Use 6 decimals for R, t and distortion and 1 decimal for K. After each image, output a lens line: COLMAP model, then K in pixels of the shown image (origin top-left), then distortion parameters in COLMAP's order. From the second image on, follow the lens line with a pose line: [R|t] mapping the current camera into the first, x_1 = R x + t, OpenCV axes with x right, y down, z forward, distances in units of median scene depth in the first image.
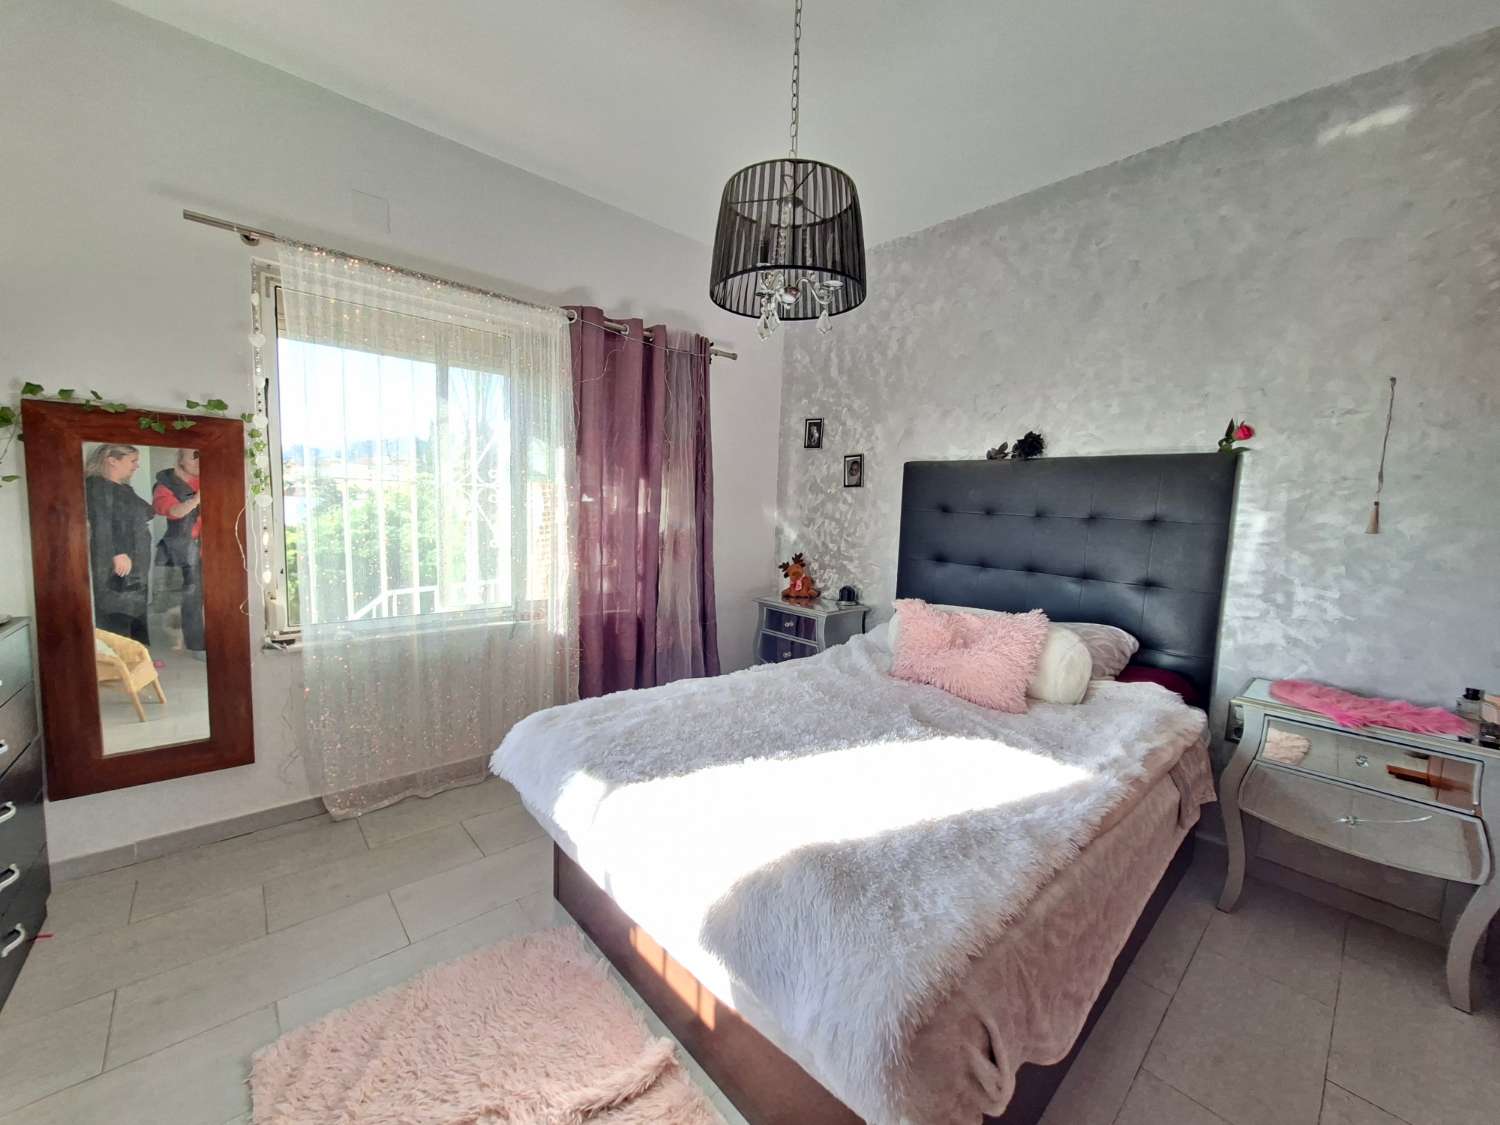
lens RADIAL K [[596.2, 0, 750.9], [0, 596.2, 559.6], [0, 0, 1]] dist [-0.003102, -0.000991]
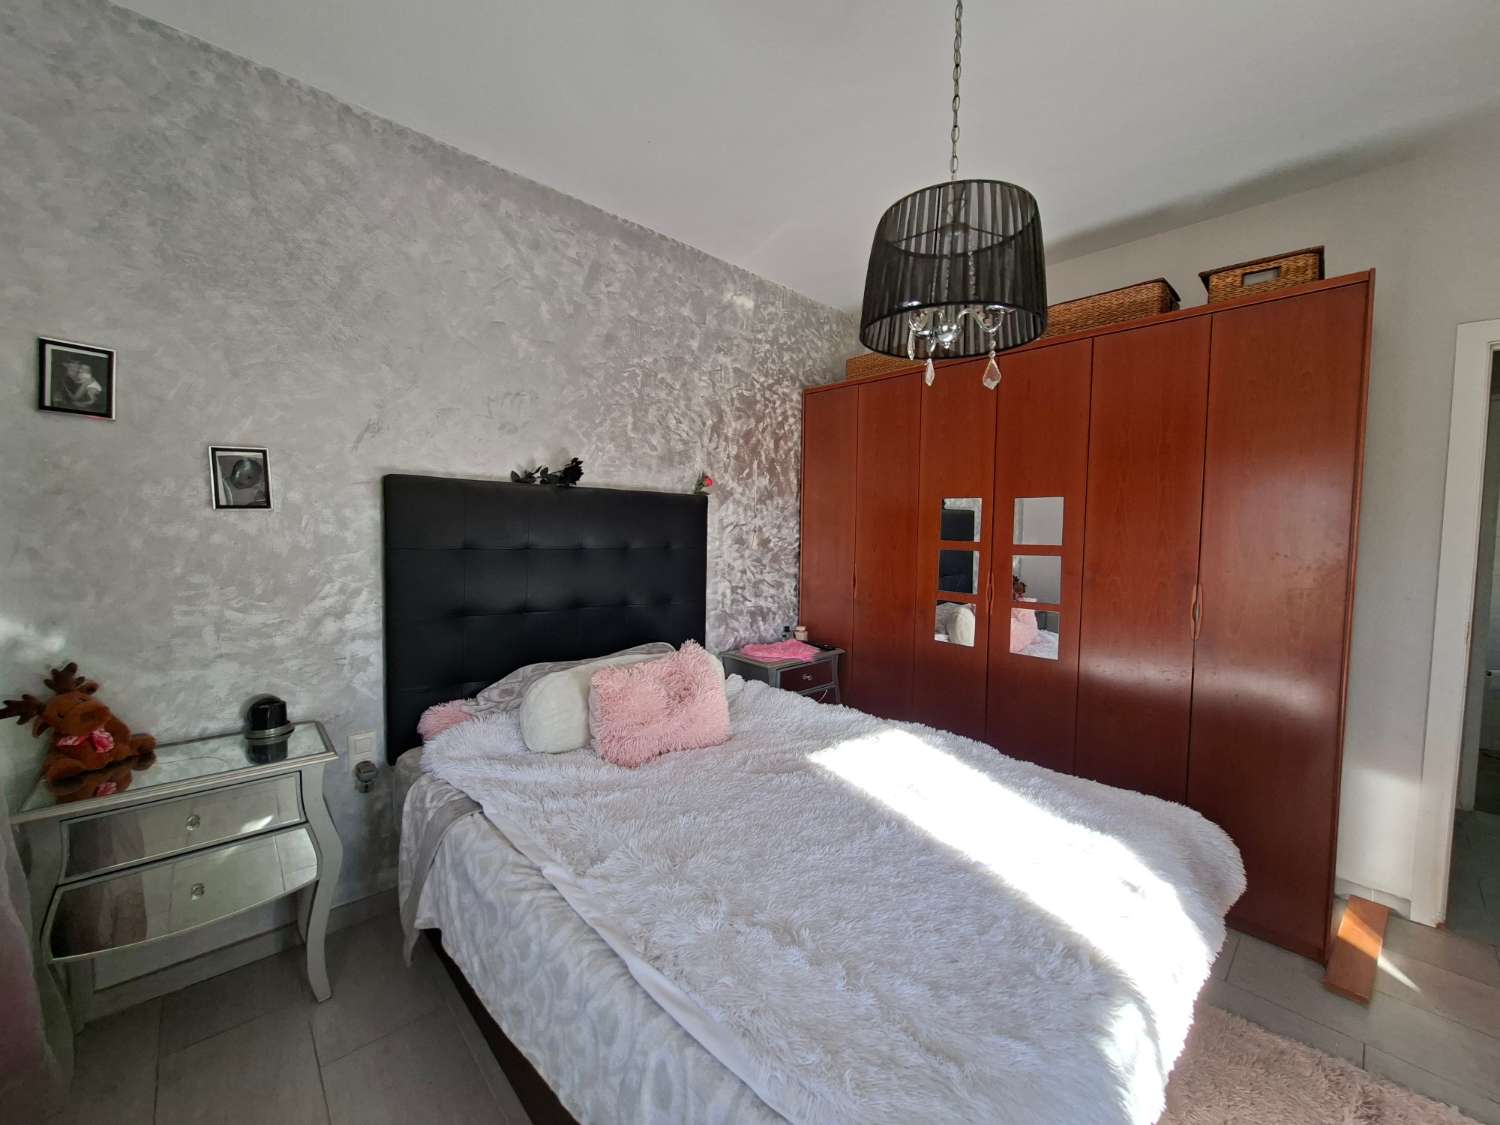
lens RADIAL K [[596.2, 0, 750.9], [0, 596.2, 559.6], [0, 0, 1]] dist [-0.003102, -0.000991]
pose [[-0.008859, -0.082446, 0.996556, -0.466721], [0.081336, 0.993234, 0.082894, -0.112192], [-0.996647, 0.081790, -0.002093, 0.741056]]
